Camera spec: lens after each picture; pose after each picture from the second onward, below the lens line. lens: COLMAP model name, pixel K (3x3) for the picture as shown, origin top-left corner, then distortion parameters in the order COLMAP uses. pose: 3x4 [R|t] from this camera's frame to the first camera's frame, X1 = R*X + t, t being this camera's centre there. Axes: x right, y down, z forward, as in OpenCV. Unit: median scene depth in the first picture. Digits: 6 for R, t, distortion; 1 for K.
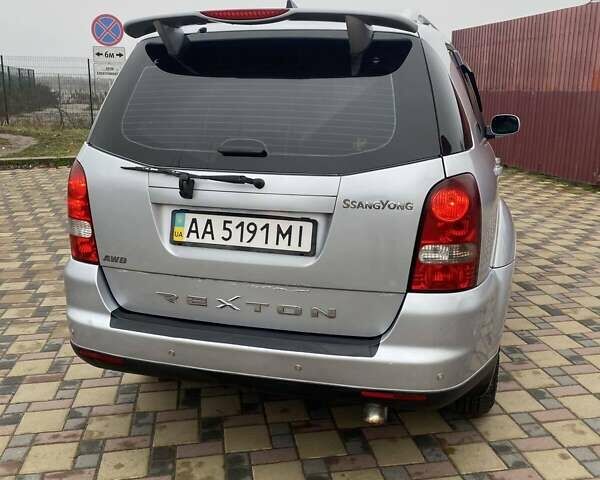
lens RADIAL K [[609.6, 0, 299.6], [0, 609.6, 239.6], [0, 0, 1]] dist [0.073513, 0.000000]
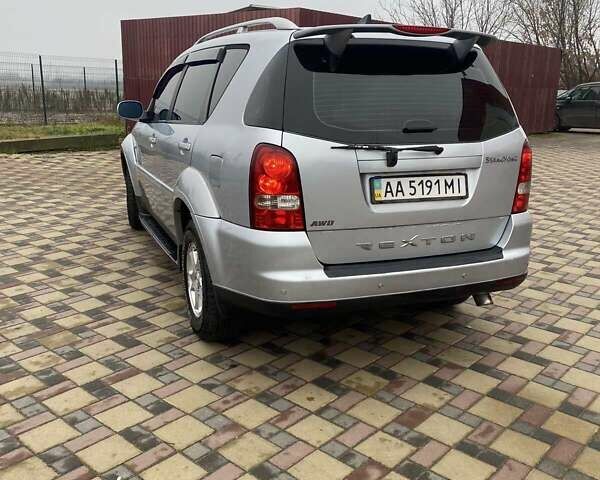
lens RADIAL K [[609.6, 0, 299.0], [0, 609.6, 239.0], [0, 0, 1]] dist [0.073513, 0.000000]
pose [[0.774099, -0.144850, 0.616271, -1.145430], [0.131296, 0.989039, 0.067545, -0.026910], [-0.619300, 0.028627, 0.784632, 0.085770]]
